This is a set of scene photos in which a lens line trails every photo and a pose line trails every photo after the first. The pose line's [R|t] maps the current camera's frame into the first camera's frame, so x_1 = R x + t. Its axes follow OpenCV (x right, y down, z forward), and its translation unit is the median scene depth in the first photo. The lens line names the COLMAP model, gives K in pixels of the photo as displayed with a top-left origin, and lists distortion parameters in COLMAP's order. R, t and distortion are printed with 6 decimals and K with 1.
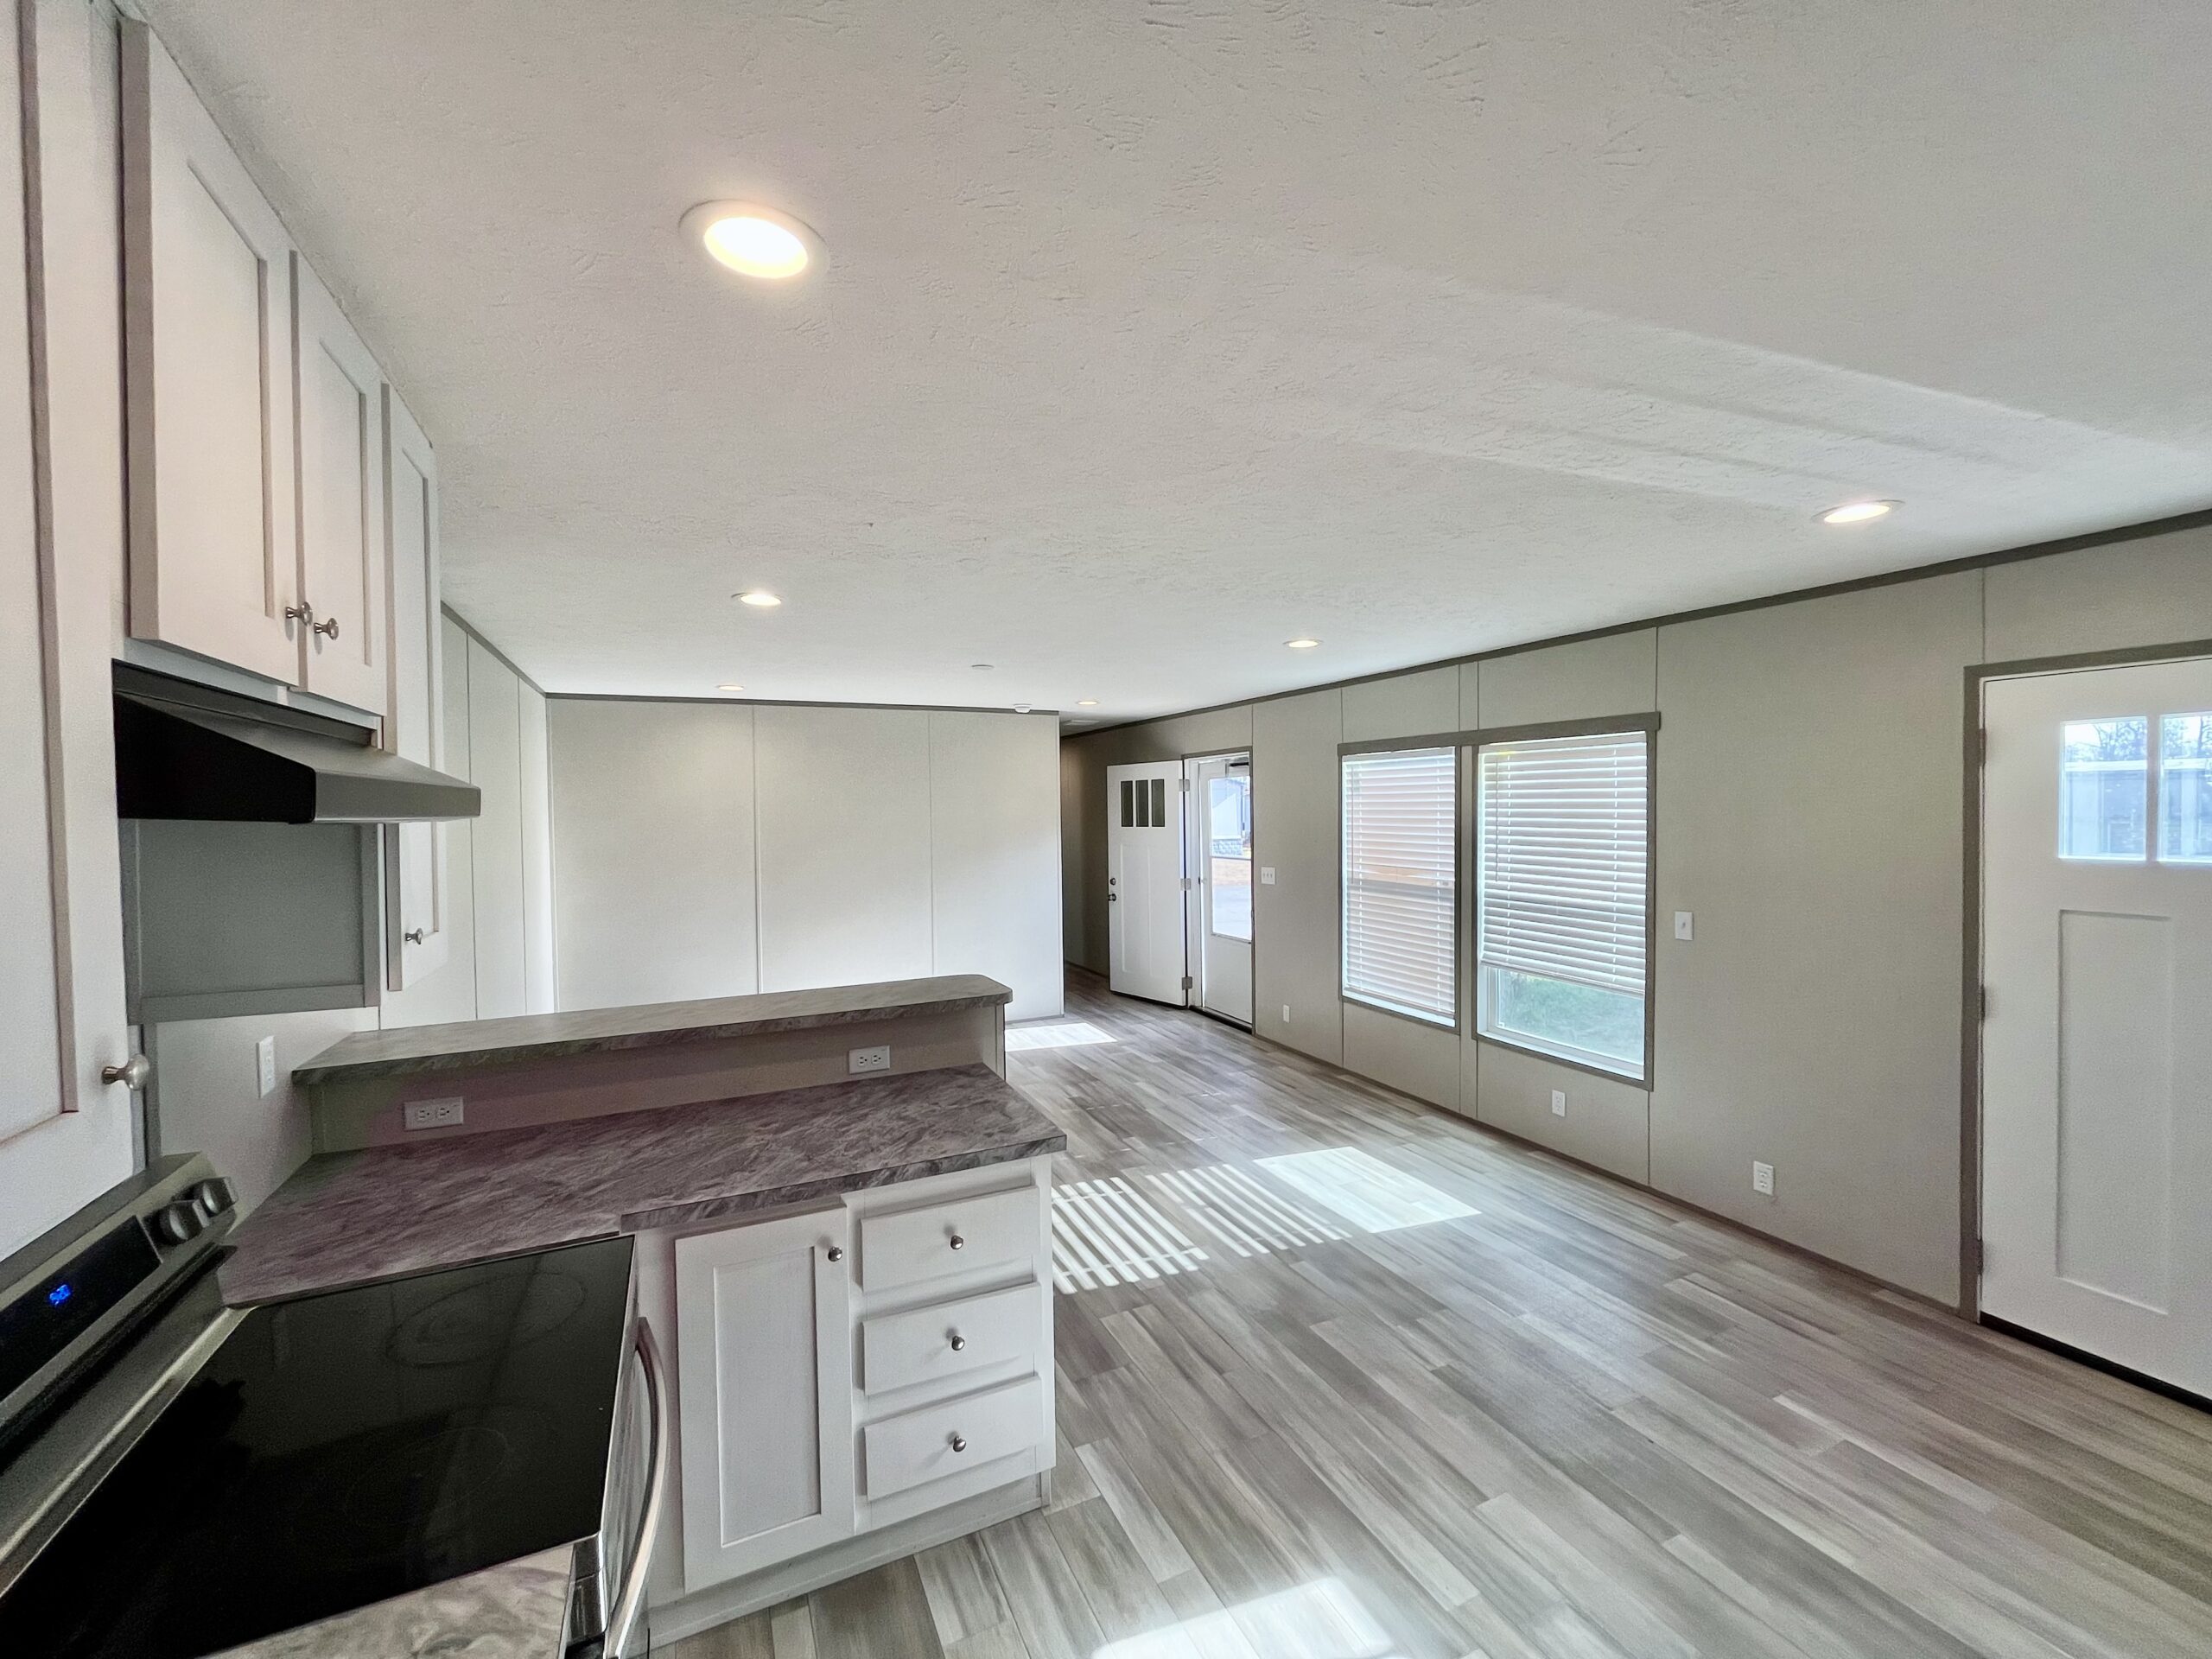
lens RADIAL K [[891.9, 0, 1105.9], [0, 891.9, 832.2], [0, 0, 1]] dist [-0.000287, 0.000395]
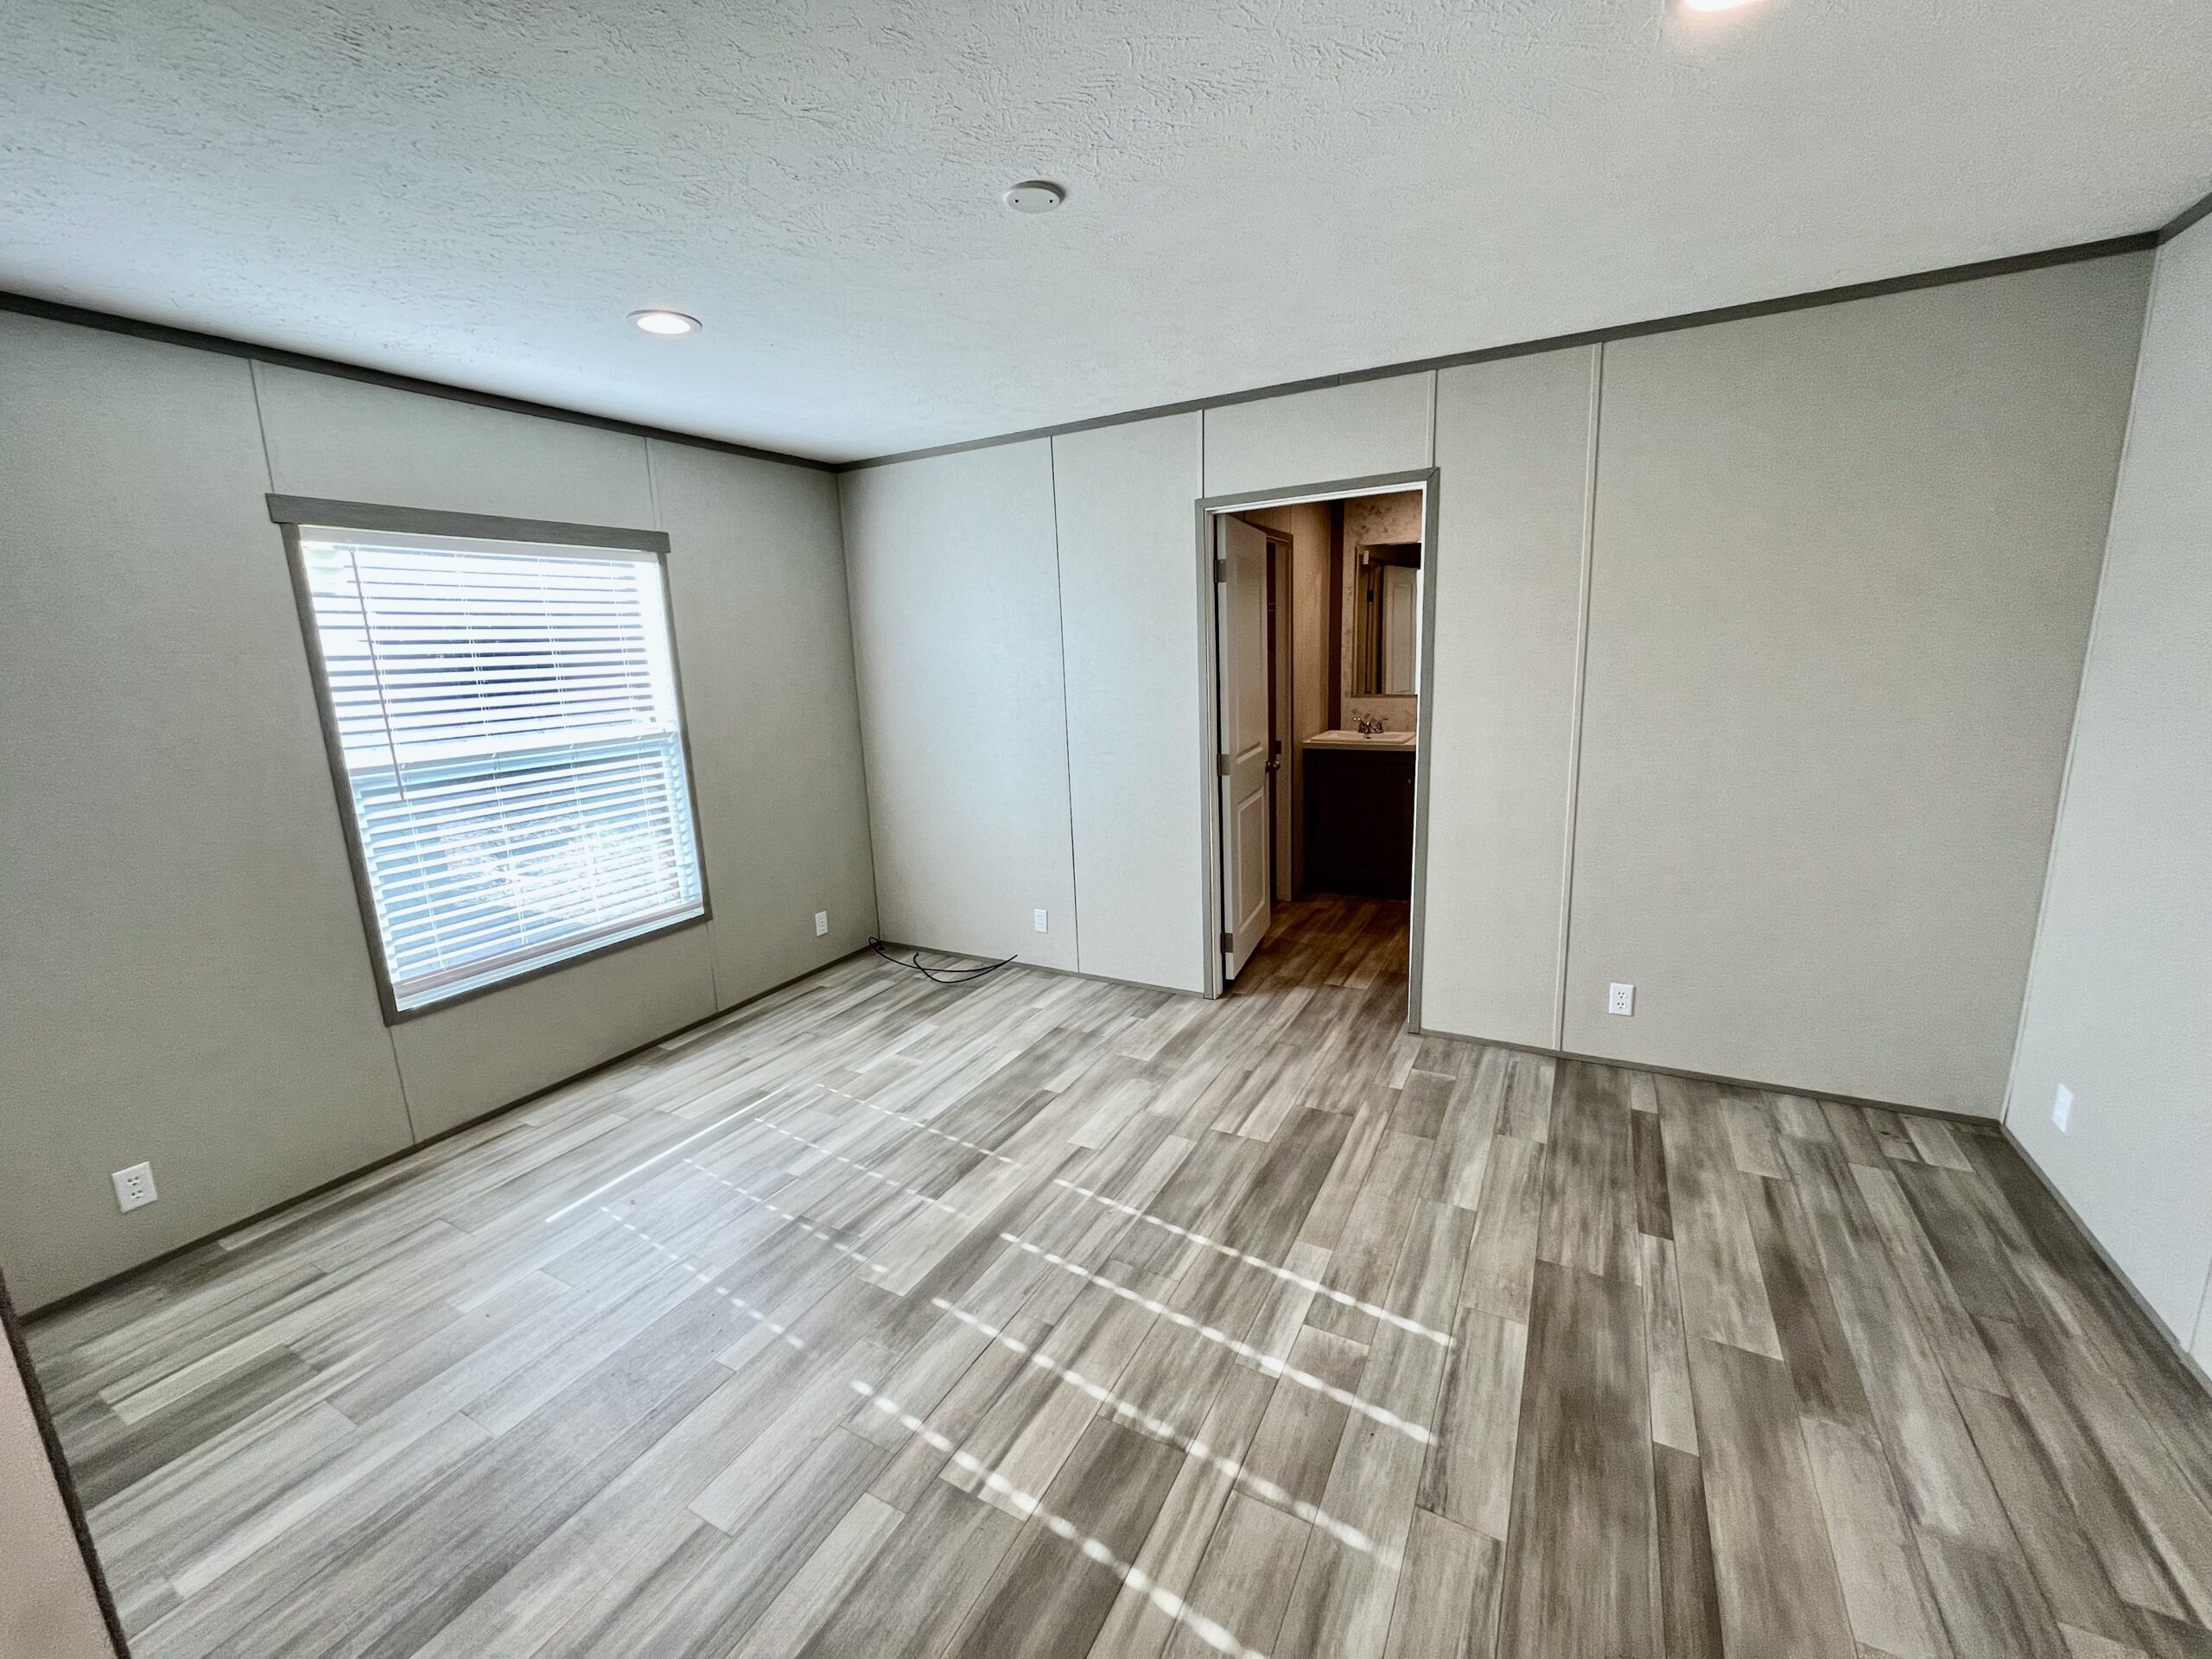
lens RADIAL K [[891.9, 0, 1098.1], [0, 891.9, 824.7], [0, 0, 1]] dist [-0.000287, 0.000395]
pose [[-0.583055, -0.127296, 0.802398, -0.495058], [0.071884, 0.975692, 0.207022, 0.005611], [-0.809246, 0.178385, -0.559731, 1.295902]]
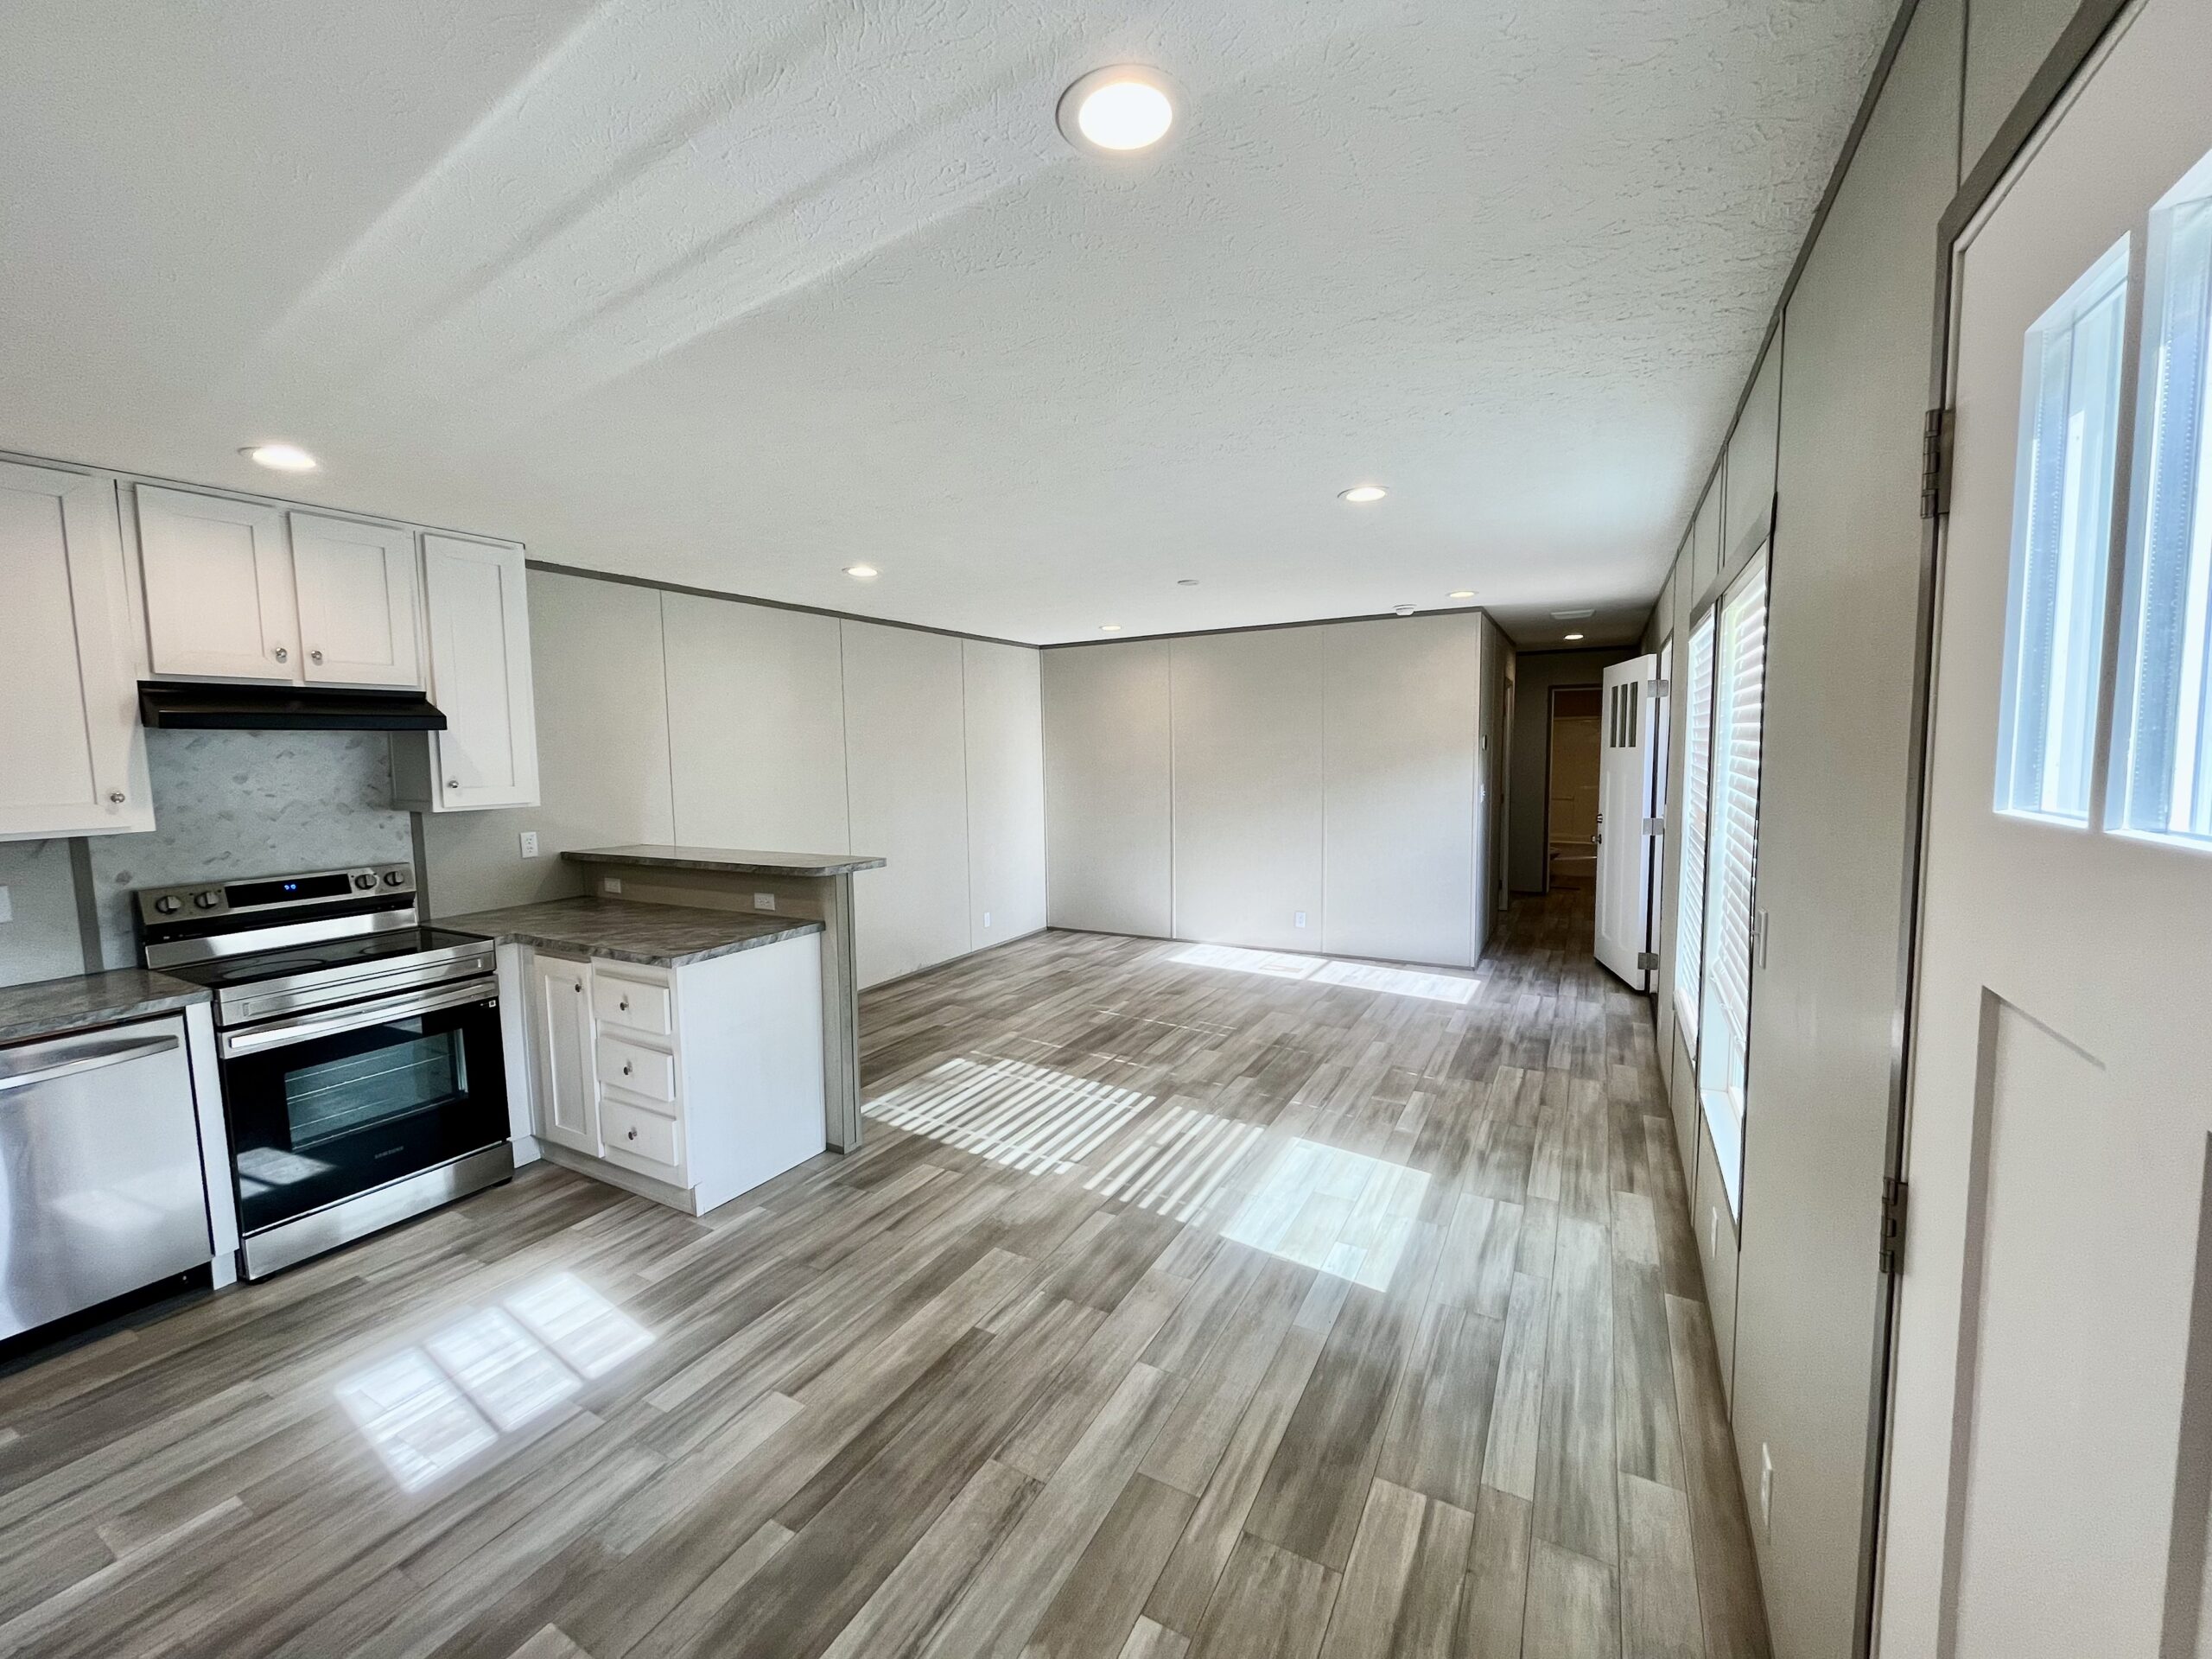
lens RADIAL K [[891.9, 0, 1104.3], [0, 891.9, 833.3], [0, 0, 1]] dist [-0.000287, 0.000395]
pose [[0.583806, 0.079353, -0.808006, 0.827227], [-0.012790, 0.995988, 0.088573, 0.009608], [0.811793, -0.041375, 0.582478, 0.428072]]
